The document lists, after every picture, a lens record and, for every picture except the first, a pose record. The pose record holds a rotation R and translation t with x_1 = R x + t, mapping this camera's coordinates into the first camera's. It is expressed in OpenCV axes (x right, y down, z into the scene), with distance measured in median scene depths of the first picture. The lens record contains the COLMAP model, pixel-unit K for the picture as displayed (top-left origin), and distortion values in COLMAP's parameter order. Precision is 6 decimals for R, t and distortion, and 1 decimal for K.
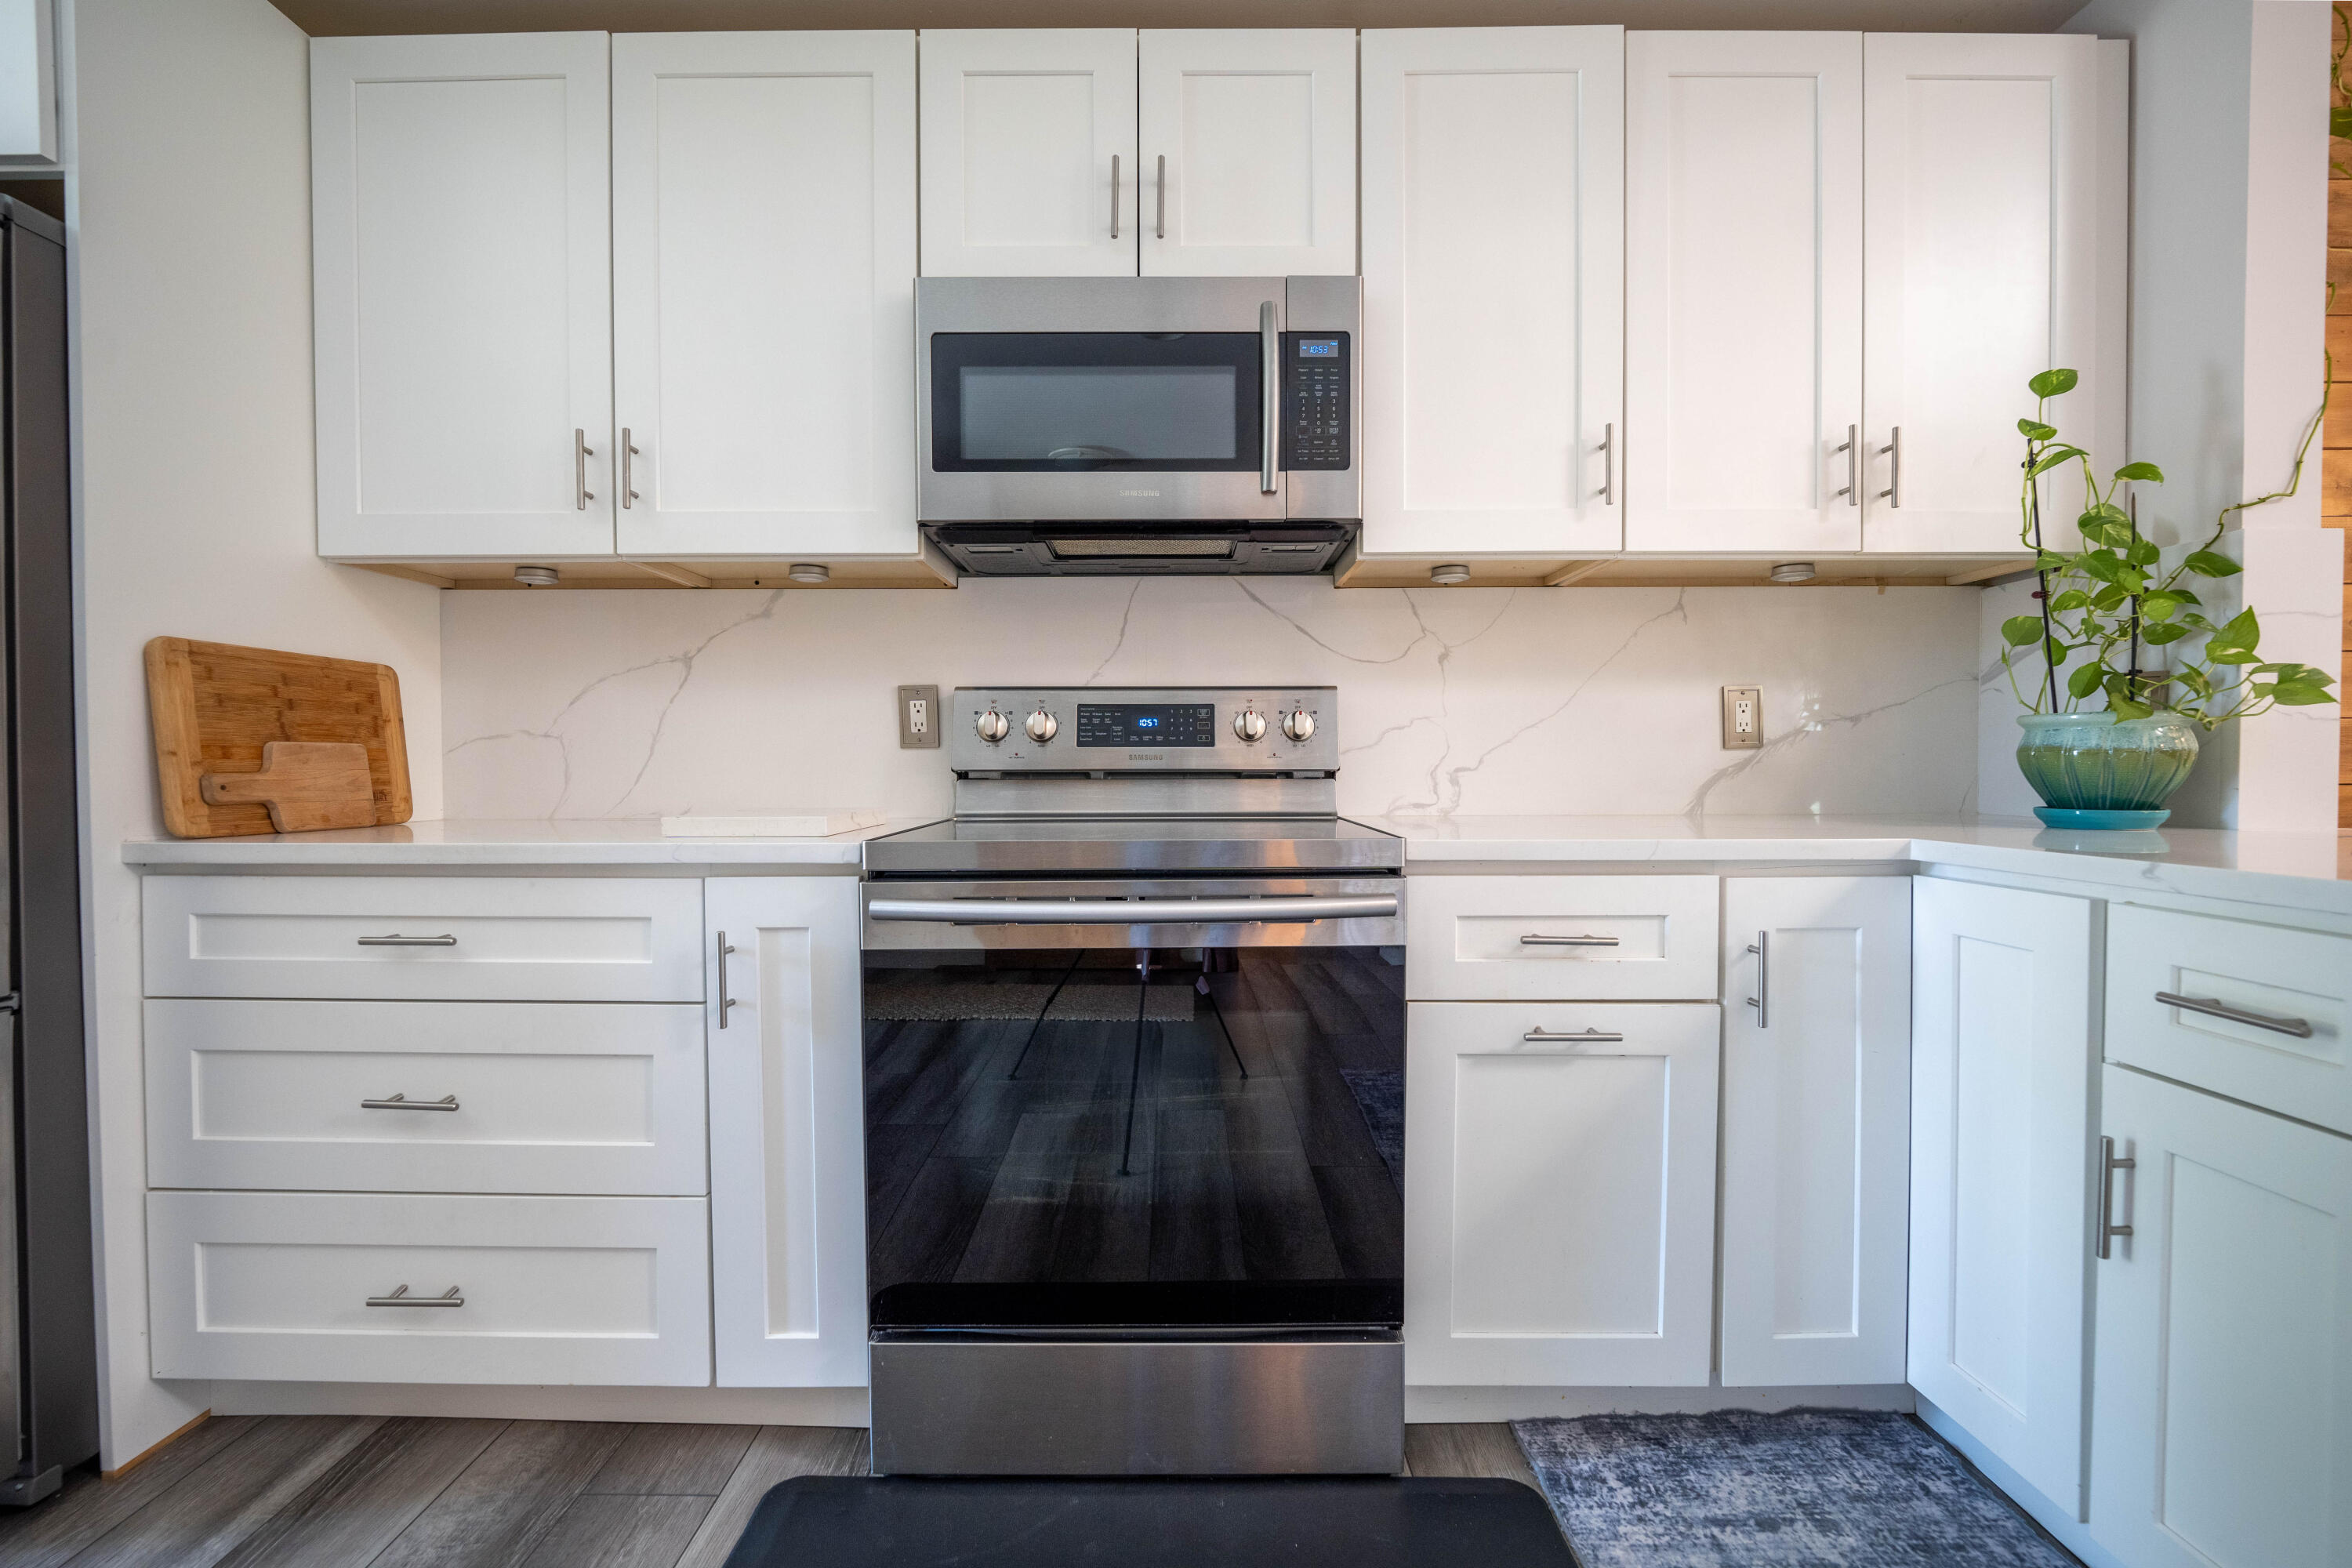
lens RADIAL K [[969.1, 0, 1176.0], [0, 969.1, 784.0], [0, 0, 1]] dist [-0.012711, 0.000531]
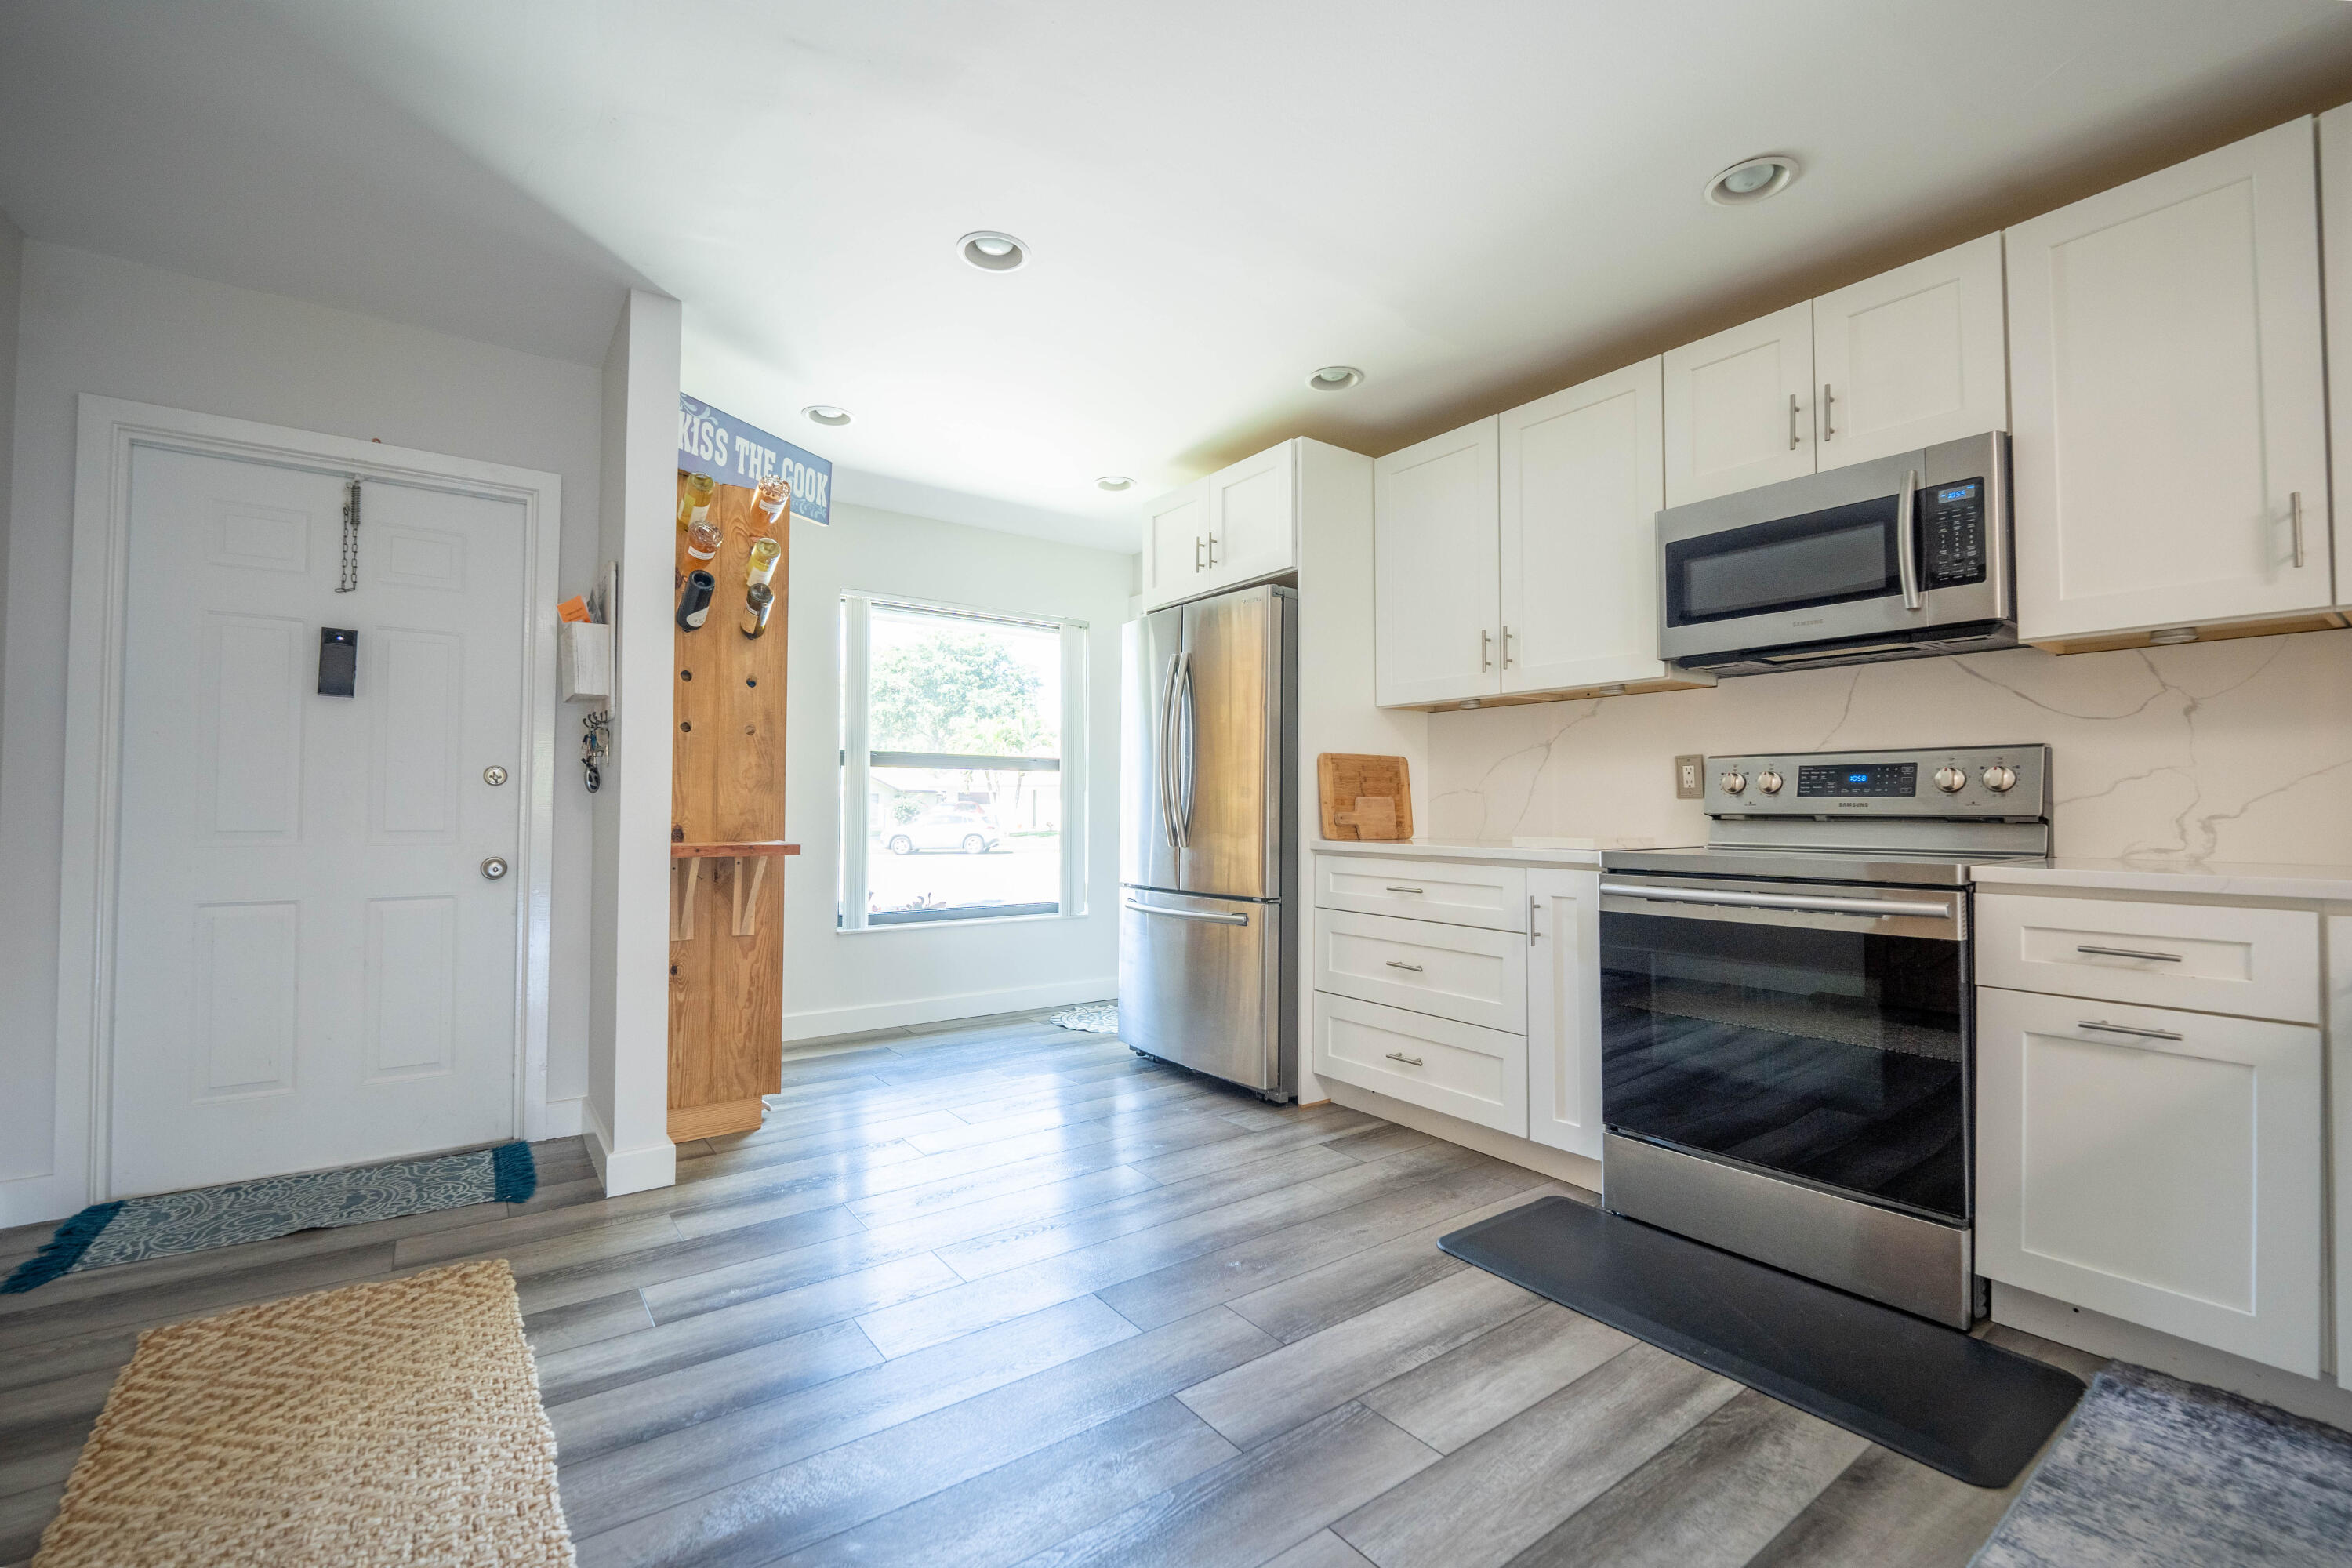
lens RADIAL K [[969.1, 0, 1176.0], [0, 969.1, 784.0], [0, 0, 1]] dist [-0.012711, 0.000531]
pose [[0.588739, -0.015555, -0.808174, 0.571902], [-0.019928, 0.999232, -0.033749, 0.007770], [0.808078, 0.035975, 0.587977, -0.608273]]
